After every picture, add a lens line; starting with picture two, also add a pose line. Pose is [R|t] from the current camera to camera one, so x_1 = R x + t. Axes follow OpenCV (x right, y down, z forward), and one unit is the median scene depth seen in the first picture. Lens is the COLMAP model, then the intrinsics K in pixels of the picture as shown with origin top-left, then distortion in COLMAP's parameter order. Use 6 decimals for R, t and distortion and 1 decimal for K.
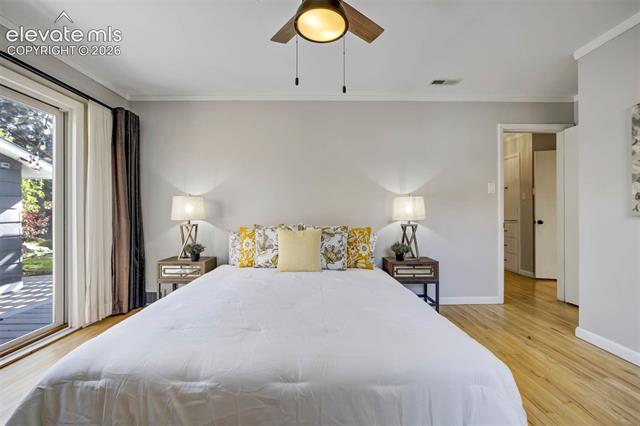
lens RADIAL K [[274.9, 0, 320.0], [0, 274.9, 213.0], [0, 0, 1]] dist [-0.001525, -0.000231]
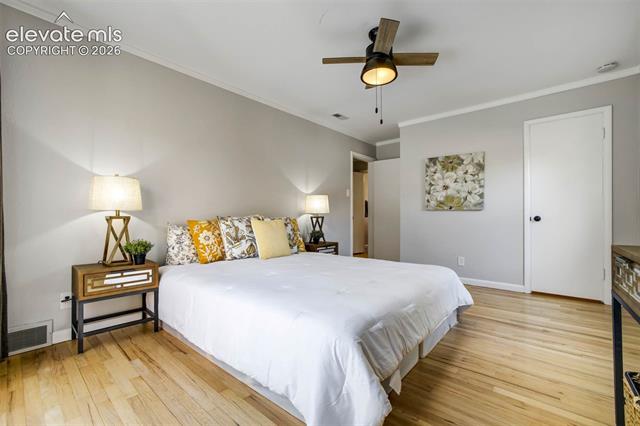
lens RADIAL K [[274.9, 0, 320.0], [0, 274.9, 213.0], [0, 0, 1]] dist [-0.001525, -0.000231]
pose [[0.665512, 0.007788, 0.746346, -0.704323], [-0.002620, 0.999964, -0.008098, 0.039902], [-0.746383, 0.003434, 0.665508, 0.127244]]
